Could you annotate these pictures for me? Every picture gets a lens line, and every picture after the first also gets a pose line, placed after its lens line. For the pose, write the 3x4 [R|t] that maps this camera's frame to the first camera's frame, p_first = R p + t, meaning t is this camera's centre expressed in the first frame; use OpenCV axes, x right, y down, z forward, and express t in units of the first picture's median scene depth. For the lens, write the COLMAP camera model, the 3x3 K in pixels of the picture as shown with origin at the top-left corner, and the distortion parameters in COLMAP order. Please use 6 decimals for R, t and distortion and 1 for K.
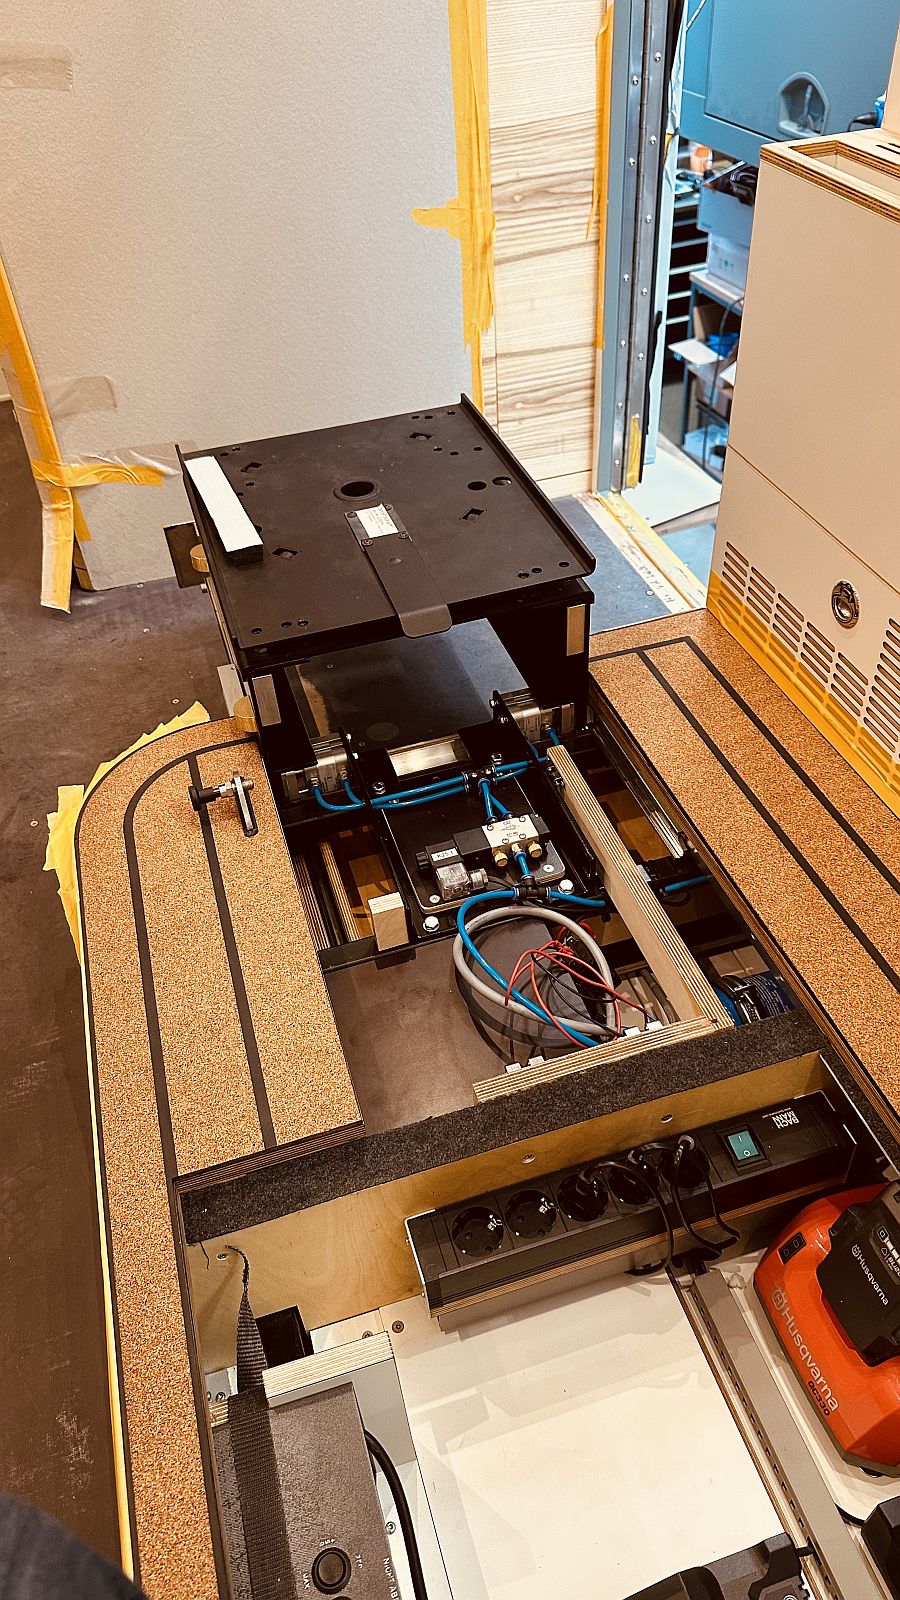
lens RADIAL K [[1108.7, 0, 450.0], [0, 1108.7, 800.0], [0, 0, 1]] dist [-0.000103, -0.109337]
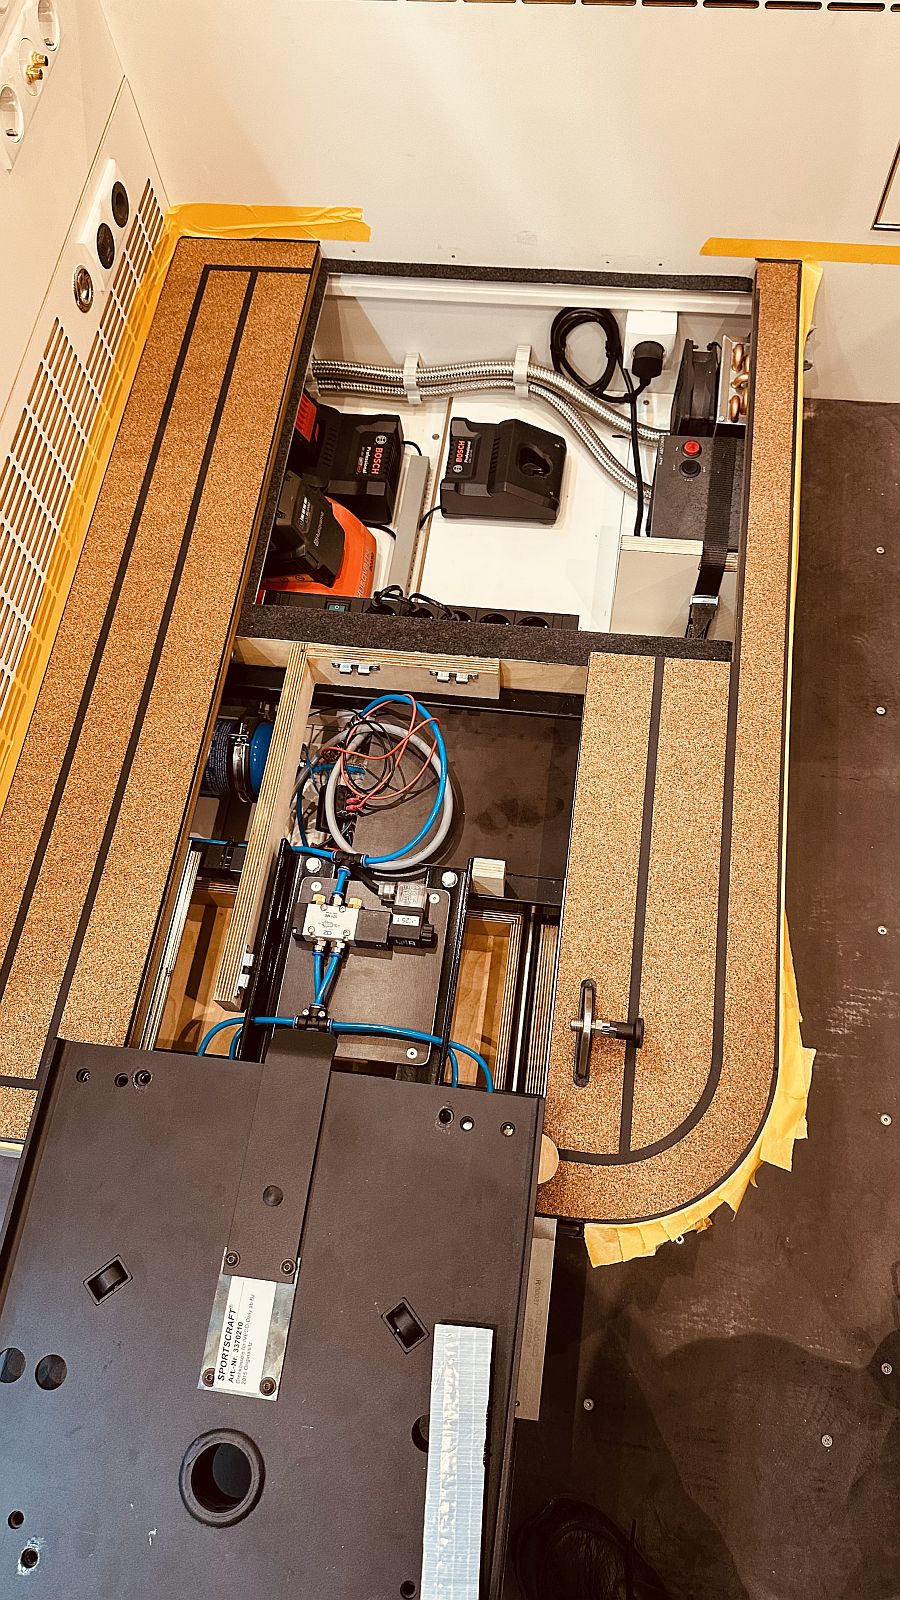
lens RADIAL K [[1130.2, 0, 450.0], [0, 1130.2, 800.0], [0, 0, 1]] dist [0.005880, 0.000331]
pose [[-0.902028, -0.339672, 0.266398, -0.287024], [0.359822, -0.250697, 0.898710, -0.856149], [-0.238481, 0.906517, 0.348357, 0.591431]]
